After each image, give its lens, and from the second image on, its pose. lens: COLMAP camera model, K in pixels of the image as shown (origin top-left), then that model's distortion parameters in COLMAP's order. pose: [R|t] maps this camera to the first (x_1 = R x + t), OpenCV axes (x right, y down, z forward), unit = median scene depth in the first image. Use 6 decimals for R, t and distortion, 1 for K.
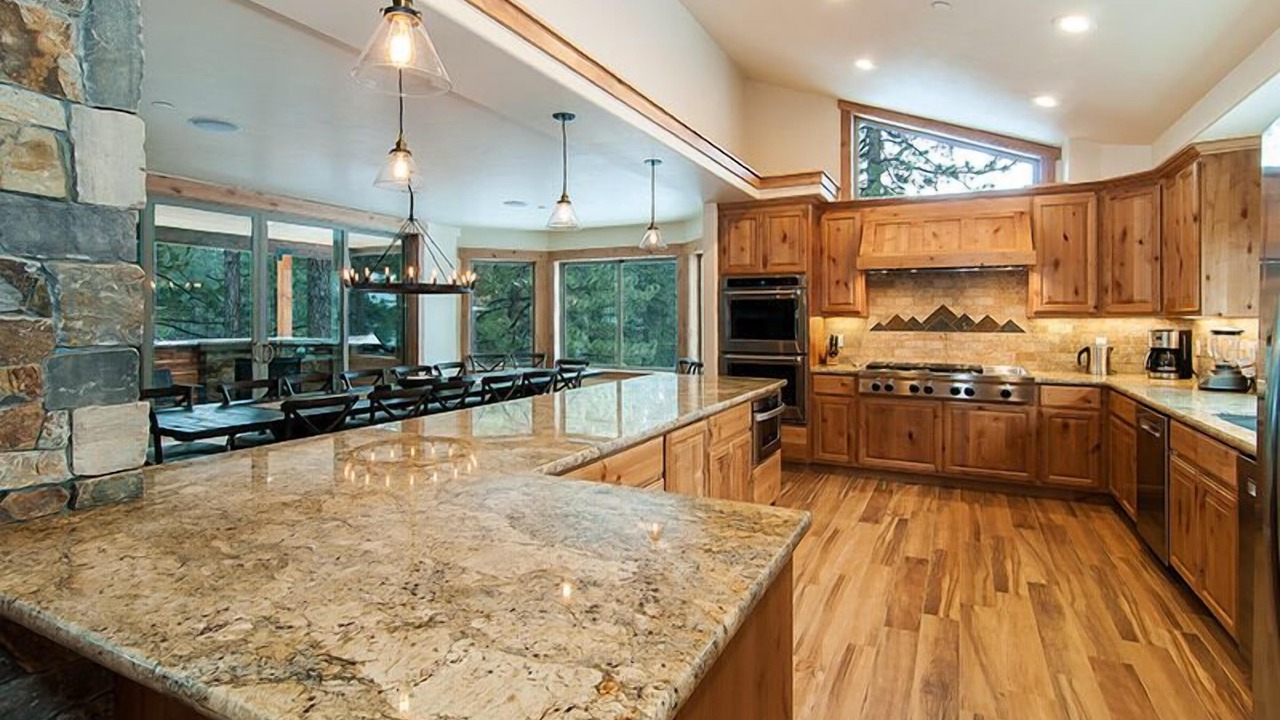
lens RADIAL K [[639.4, 0, 677.7], [0, 639.4, 313.2], [0, 0, 1]] dist [-0.001551, -0.000244]
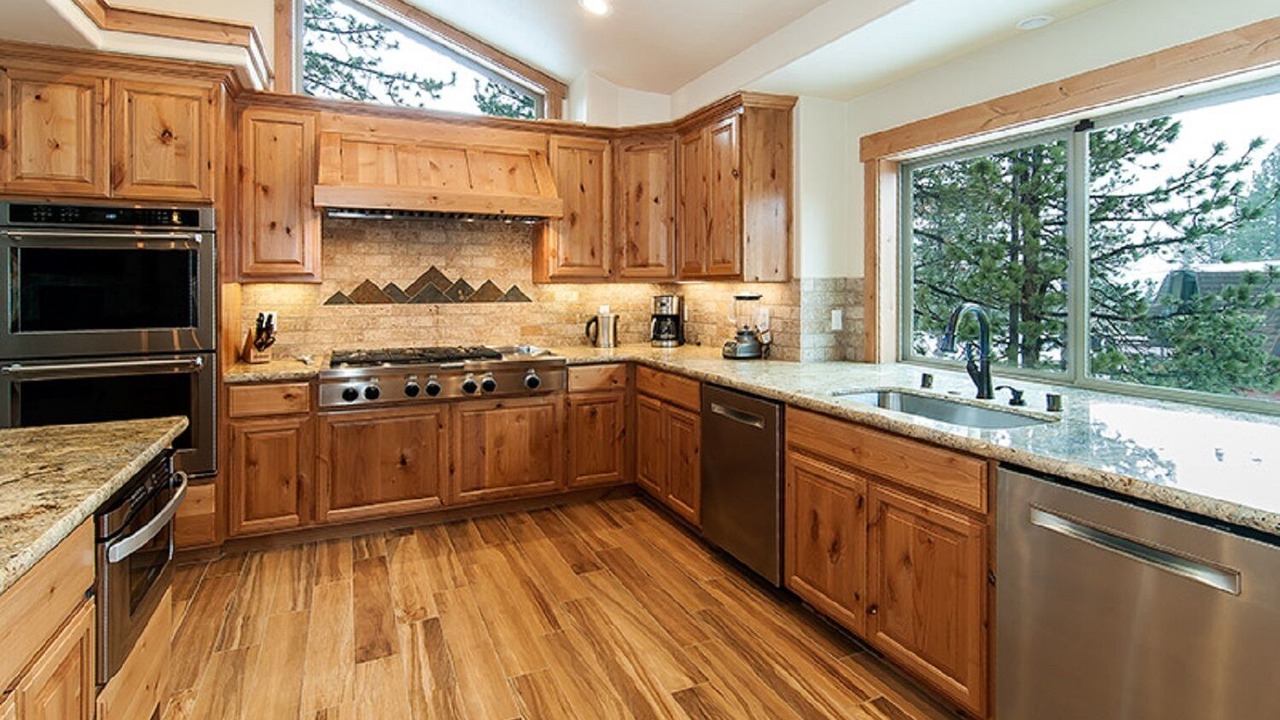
lens RADIAL K [[621.6, 0, 645.7], [0, 621.6, 281.2], [0, 0, 1]] dist [0.002168, -0.000169]
pose [[0.643166, -0.000571, 0.765726, 0.030007], [-0.000666, 0.999999, 0.001305, 0.003203], [-0.765726, -0.001349, 0.643165, 0.396050]]
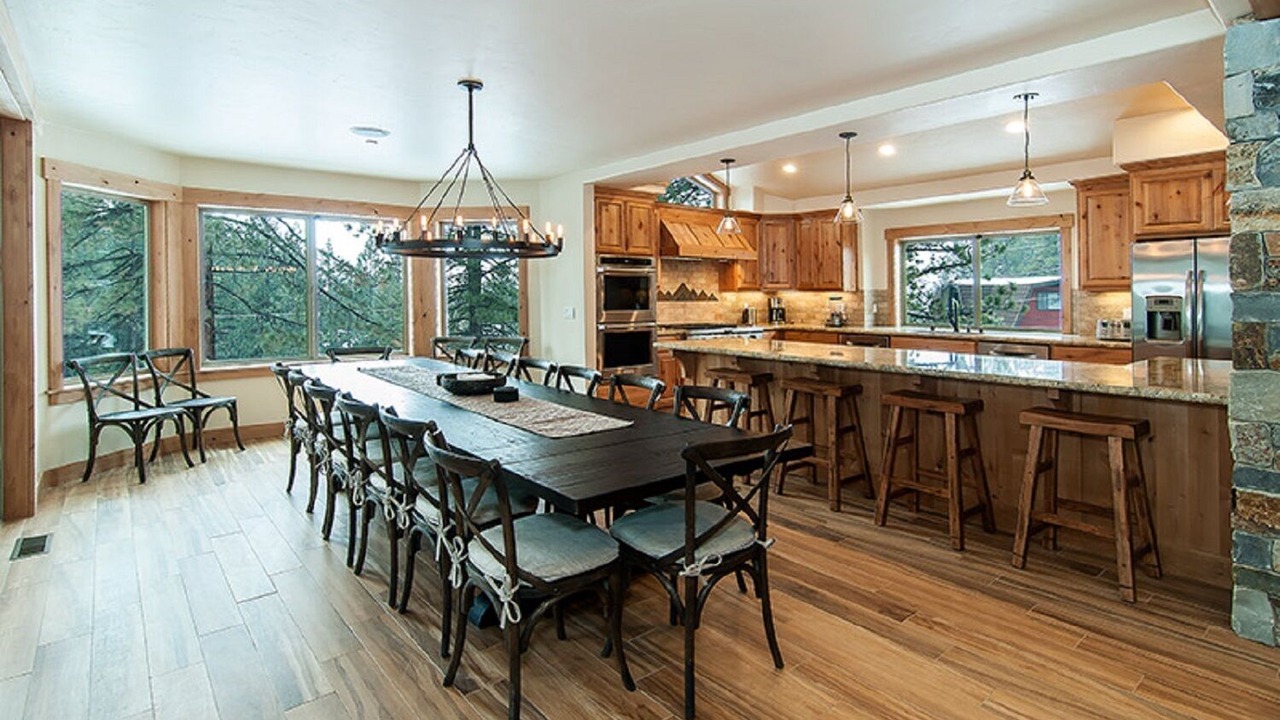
lens RADIAL K [[621.6, 0, 645.7], [0, 621.6, 281.2], [0, 0, 1]] dist [0.002168, -0.000169]
pose [[0.415859, 0.016374, 0.909282, -0.978626], [-0.005663, 0.999865, -0.015415, 0.006227], [-0.909412, 0.001261, 0.415895, 0.554139]]
